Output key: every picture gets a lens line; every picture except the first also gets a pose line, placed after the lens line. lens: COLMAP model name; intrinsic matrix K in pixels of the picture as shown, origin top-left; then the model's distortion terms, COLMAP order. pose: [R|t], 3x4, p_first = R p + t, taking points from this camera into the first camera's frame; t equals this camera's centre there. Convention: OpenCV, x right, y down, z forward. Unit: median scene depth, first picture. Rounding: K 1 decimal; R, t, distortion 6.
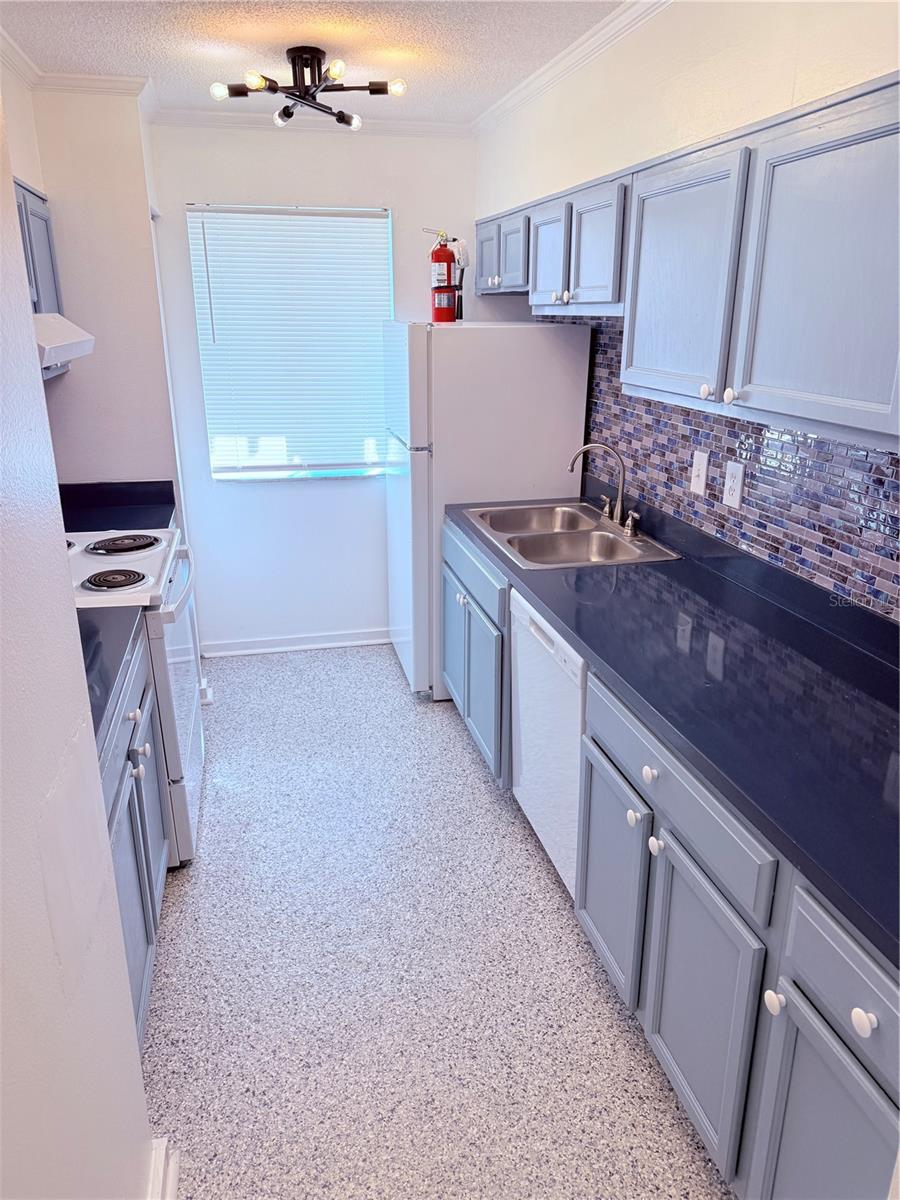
lens RADIAL K [[846.3, 0, 444.3], [0, 846.3, 605.1], [0, 0, 1]] dist [0.066220, -0.084096]
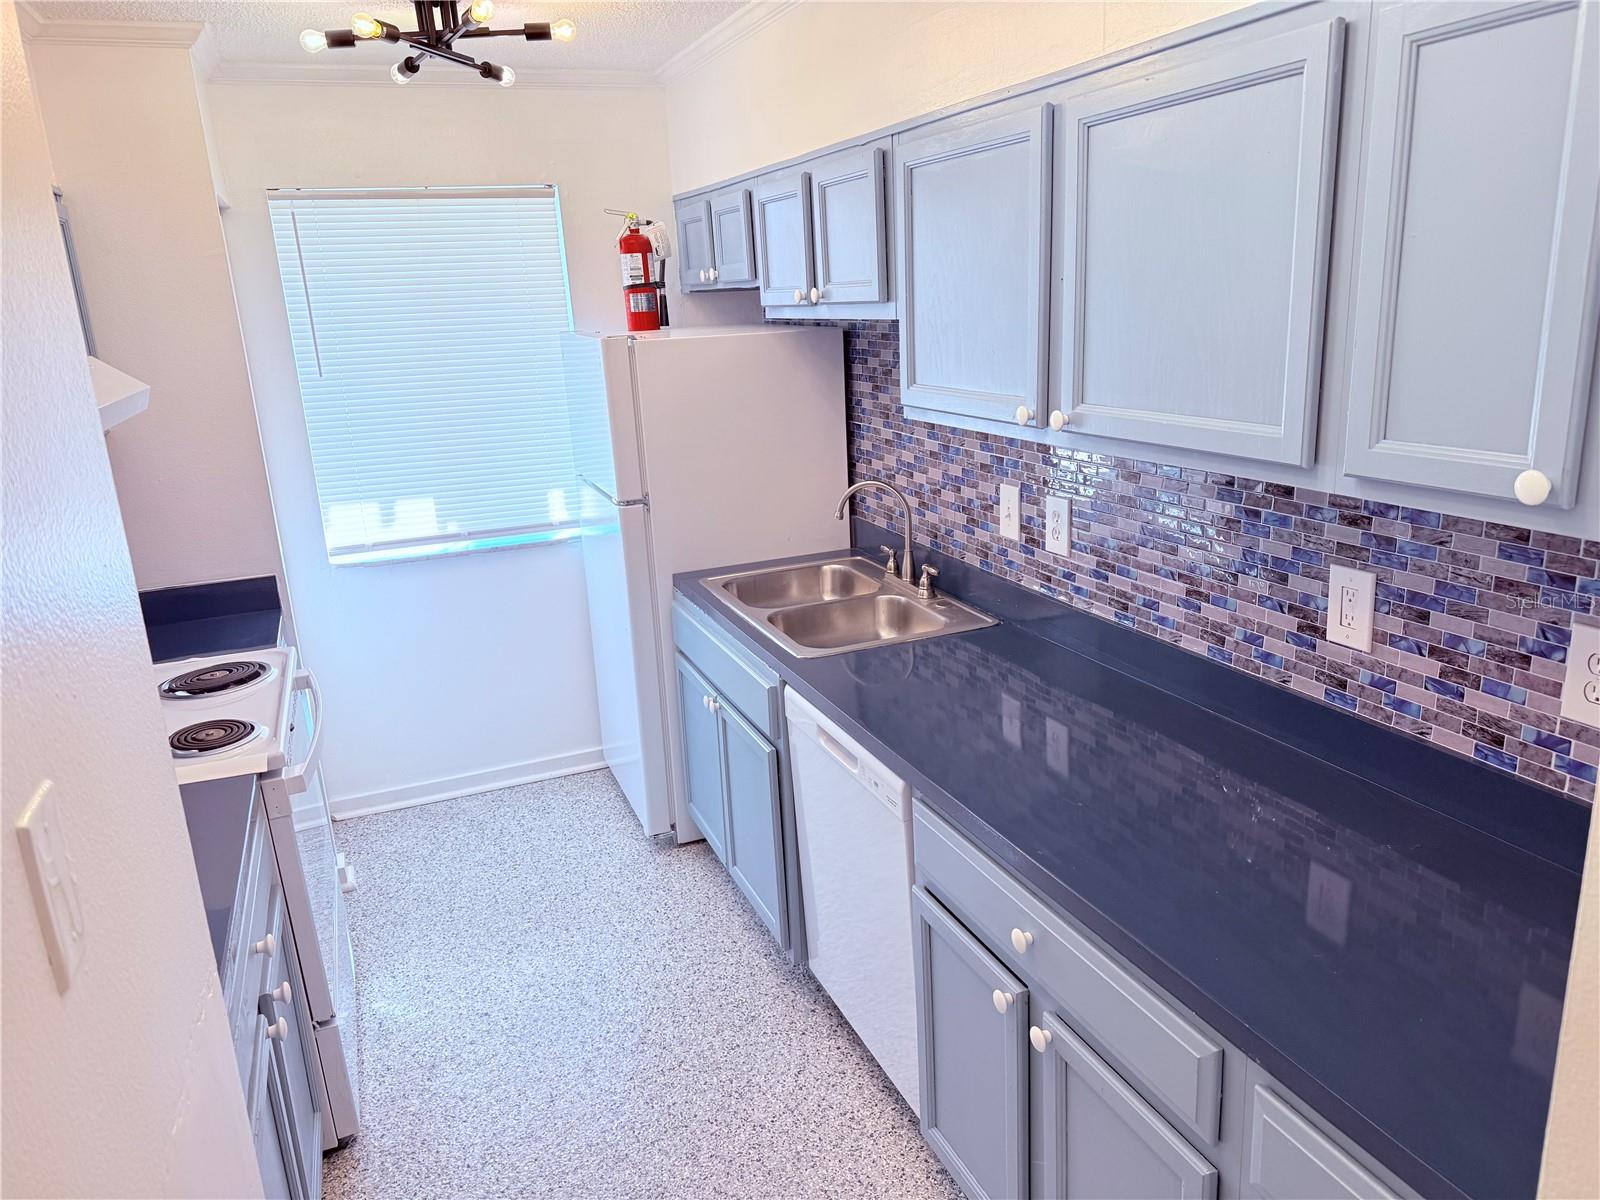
lens RADIAL K [[1128.4, 0, 798.3], [0, 1128.4, 608.9], [0, 0, 1]] dist [0.066220, -0.084096]
pose [[0.986001, -0.090326, 0.140152, -0.036940], [0.098828, 0.993587, -0.054928, -0.030557], [-0.134292, 0.068010, 0.988605, 0.027362]]
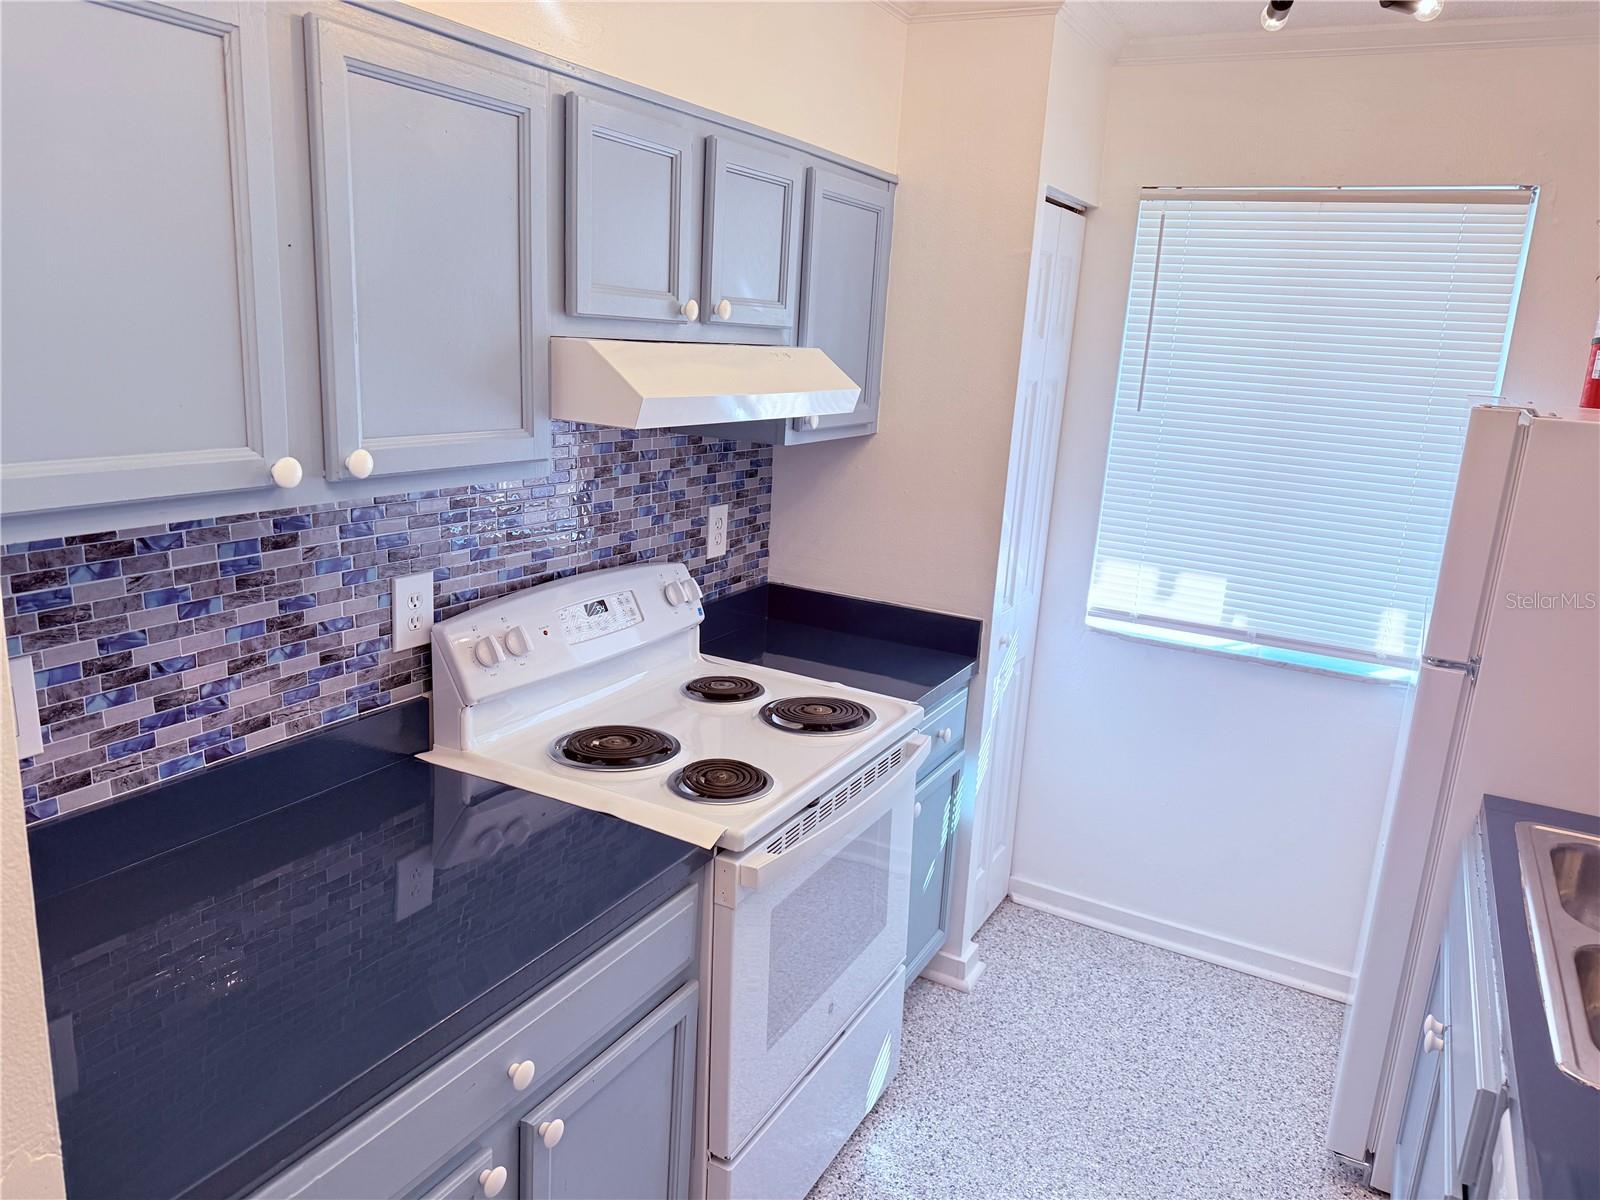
lens RADIAL K [[1128.4, 0, 794.2], [0, 1128.4, 610.4], [0, 0, 1]] dist [0.066220, -0.084096]
pose [[0.753814, 0.201226, -0.625518, 0.101576], [-0.270364, 0.962623, -0.016147, -0.124374], [0.598889, 0.181289, 0.780043, 0.344502]]
